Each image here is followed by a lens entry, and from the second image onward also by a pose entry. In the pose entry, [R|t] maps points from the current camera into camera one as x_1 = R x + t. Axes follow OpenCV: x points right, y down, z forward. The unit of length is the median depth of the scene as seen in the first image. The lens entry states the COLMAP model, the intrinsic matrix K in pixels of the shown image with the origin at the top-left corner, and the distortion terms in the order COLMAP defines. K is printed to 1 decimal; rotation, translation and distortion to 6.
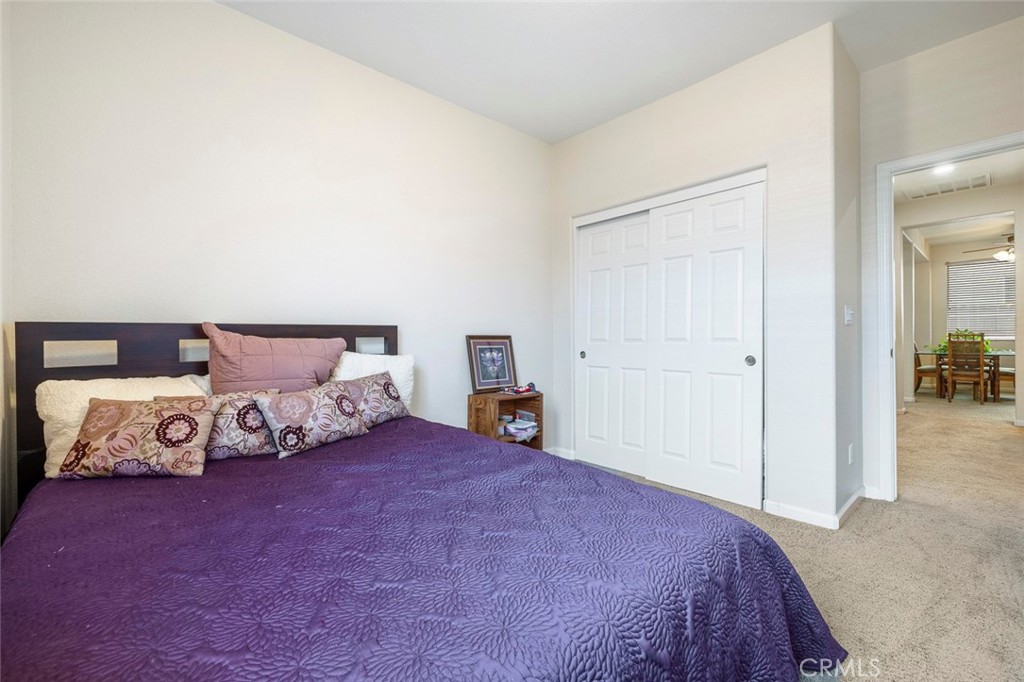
lens RADIAL K [[433.8, 0, 513.0], [0, 433.8, 336.3], [0, 0, 1]] dist [-0.000394, 0.000417]
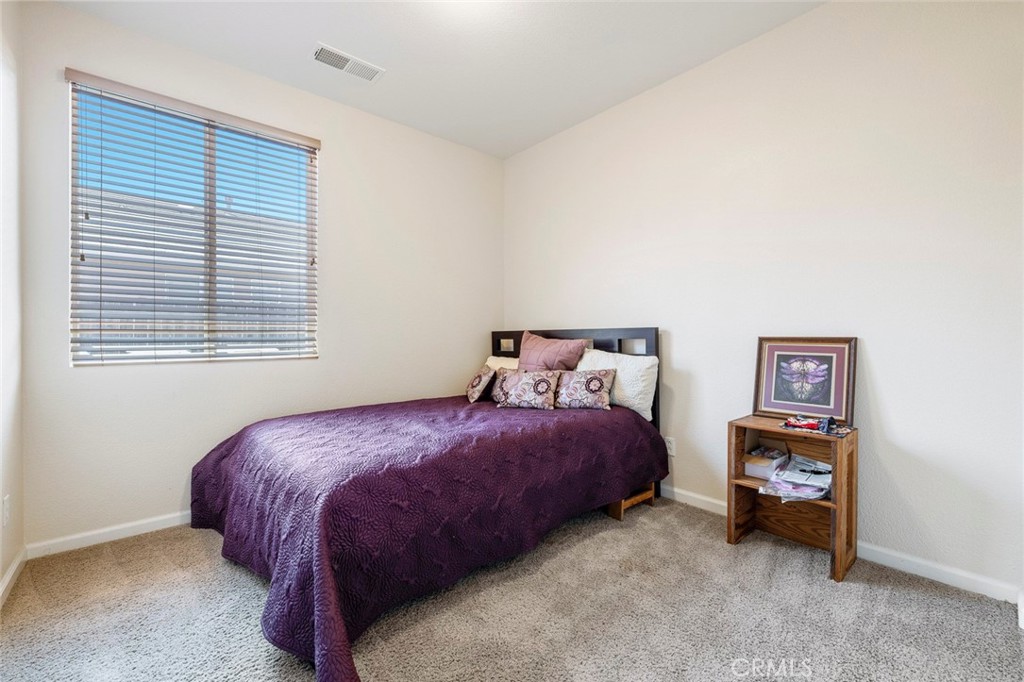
lens RADIAL K [[433.8, 0, 513.9], [0, 433.8, 342.6], [0, 0, 1]] dist [-0.000394, 0.000417]
pose [[-0.023157, 0.015118, -0.999618, 0.646959], [0.000066, 0.999886, 0.015120, -0.003454], [0.999732, 0.000284, -0.023155, 0.586017]]
